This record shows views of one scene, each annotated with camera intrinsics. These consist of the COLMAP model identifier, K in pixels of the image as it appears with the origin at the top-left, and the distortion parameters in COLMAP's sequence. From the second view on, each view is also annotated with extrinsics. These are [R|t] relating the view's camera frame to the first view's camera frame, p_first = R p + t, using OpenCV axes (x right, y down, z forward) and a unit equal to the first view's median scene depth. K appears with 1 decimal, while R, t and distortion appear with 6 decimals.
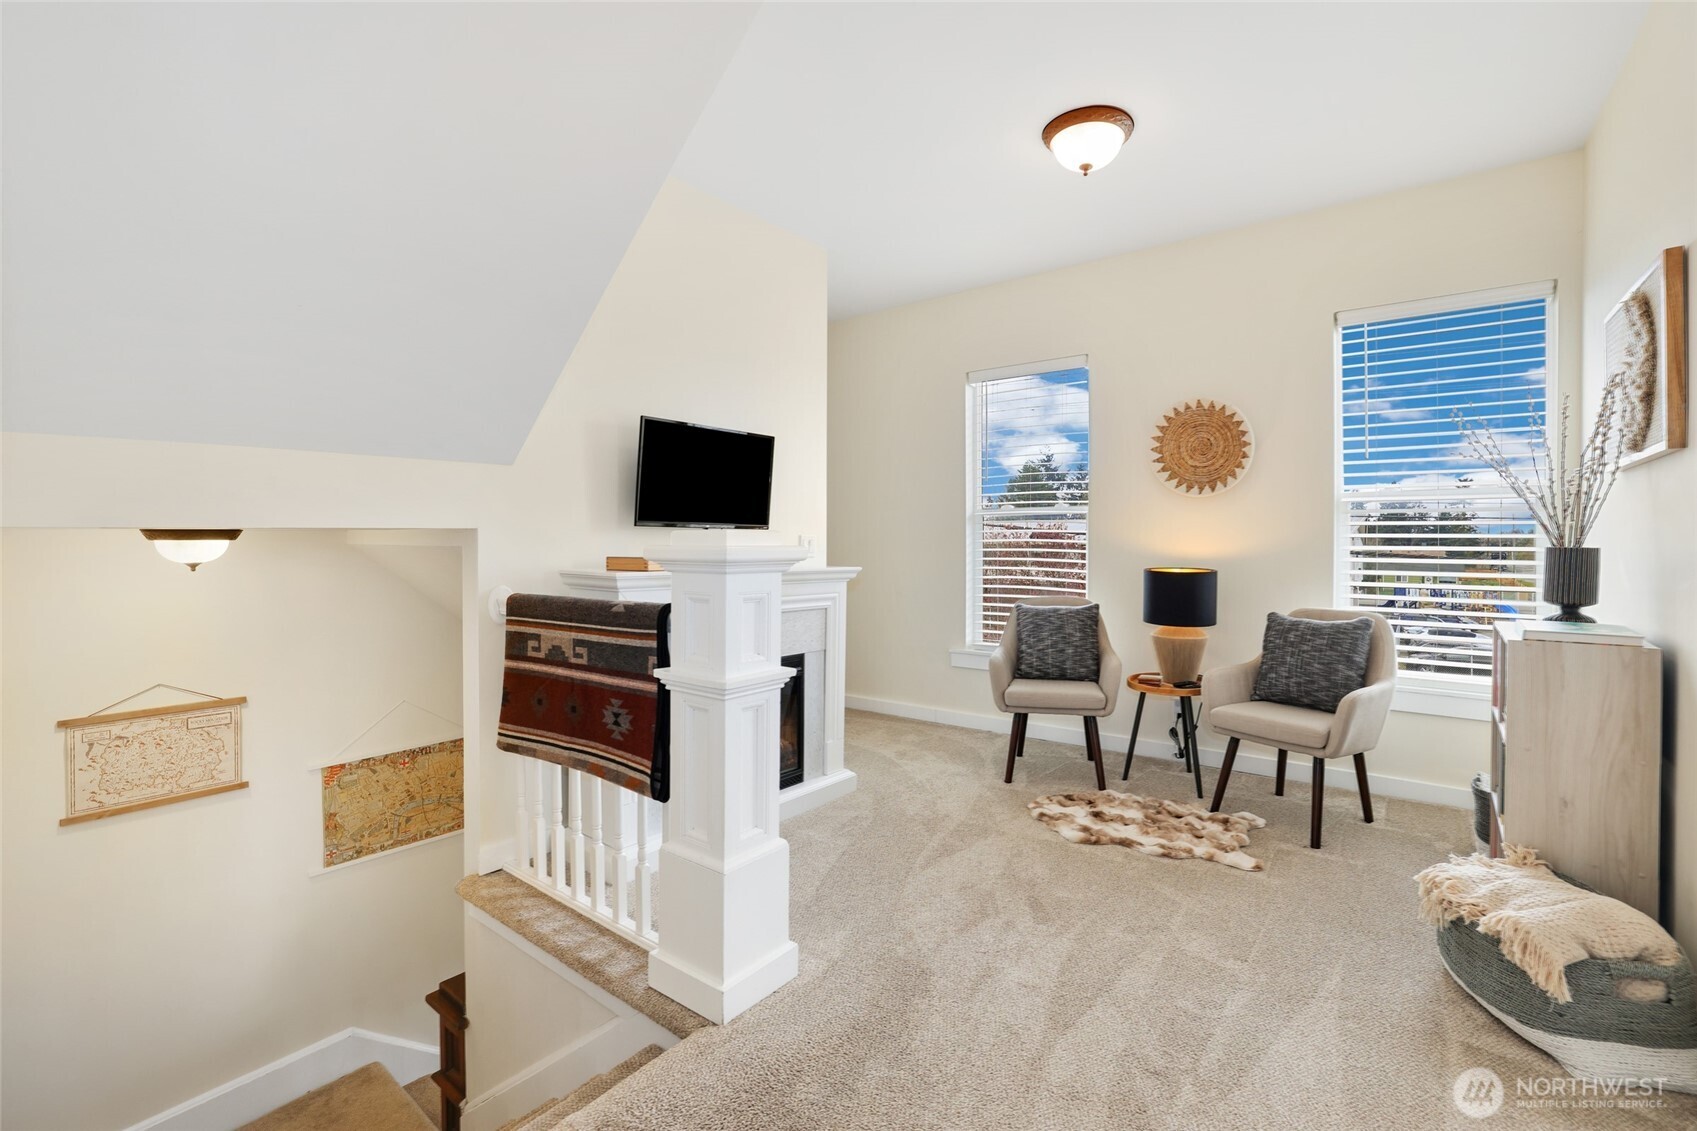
lens RADIAL K [[752.1, 0, 854.6], [0, 752.1, 562.2], [0, 0, 1]] dist [0.000294, 0.000469]
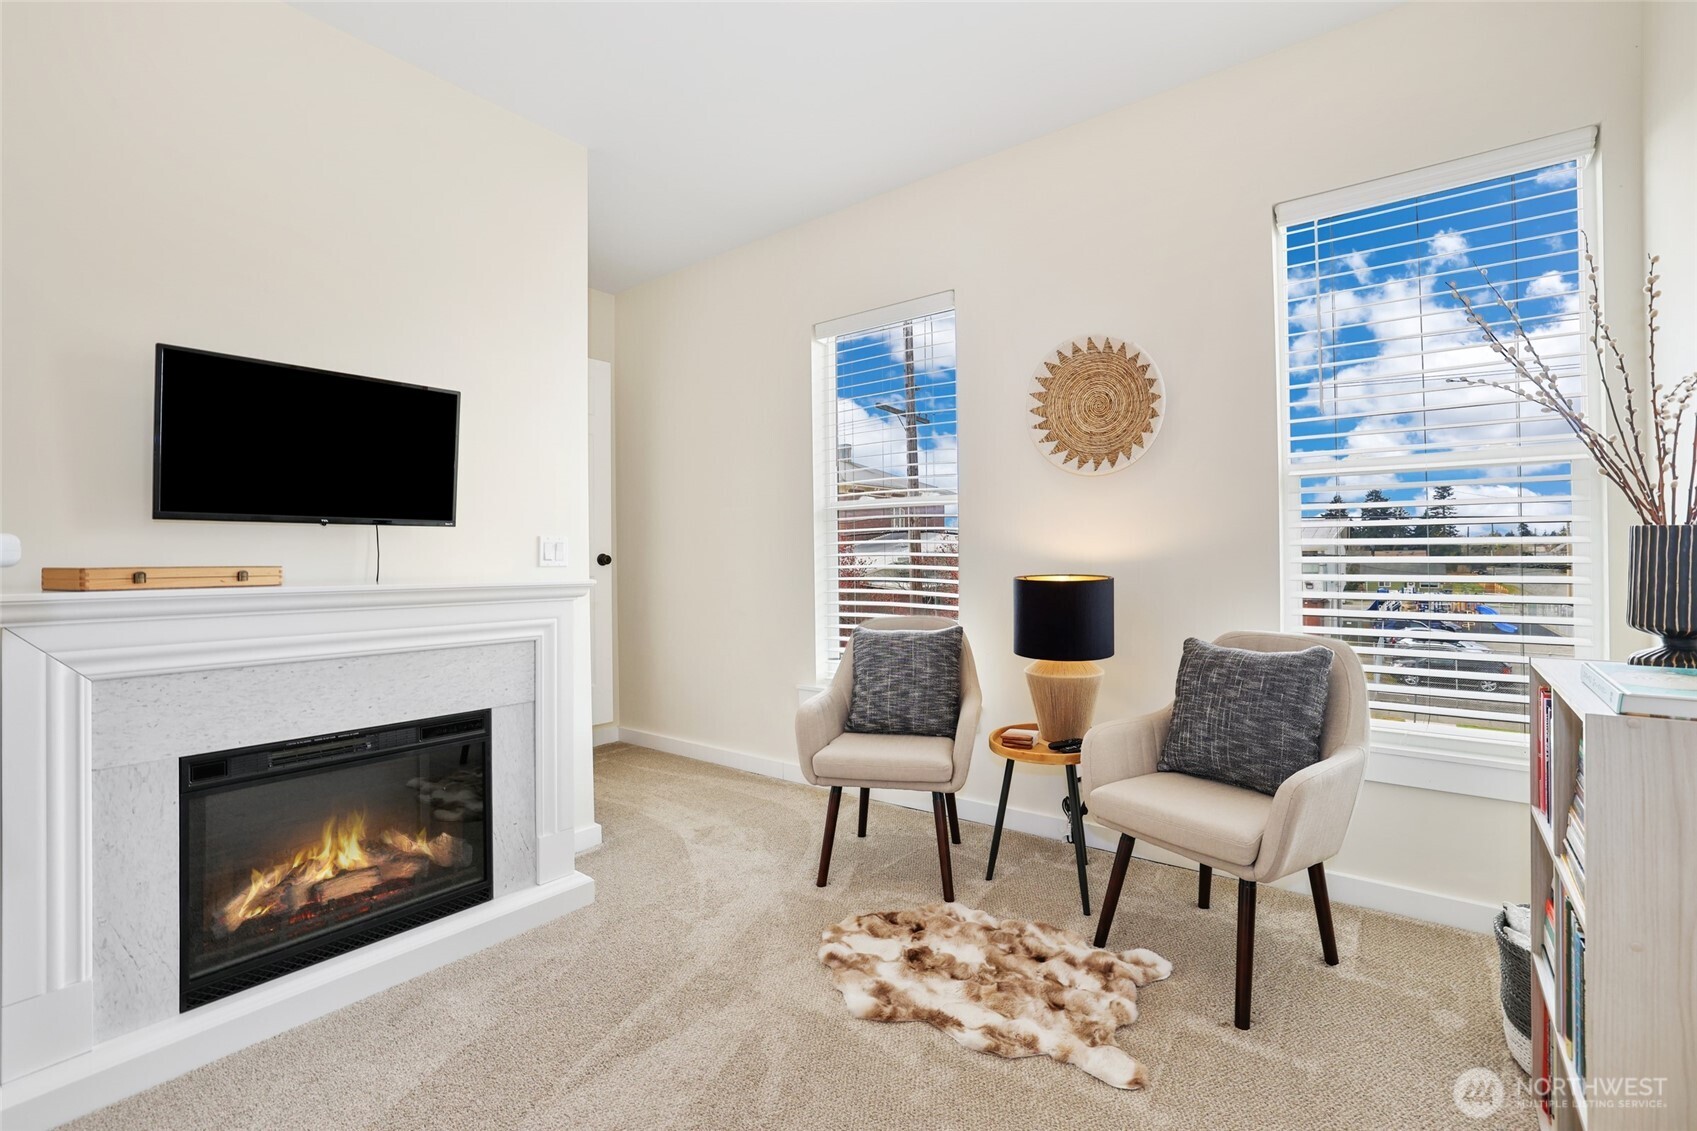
lens RADIAL K [[742.8, 0, 848.5], [0, 742.8, 565.5], [0, 0, 1]] dist [-0.022010, 0.009777]
pose [[0.999921, -0.012417, -0.001817, 0.257839], [0.012395, 0.999854, -0.011783, 0.005205], [0.001963, 0.011759, 0.999929, 0.342362]]
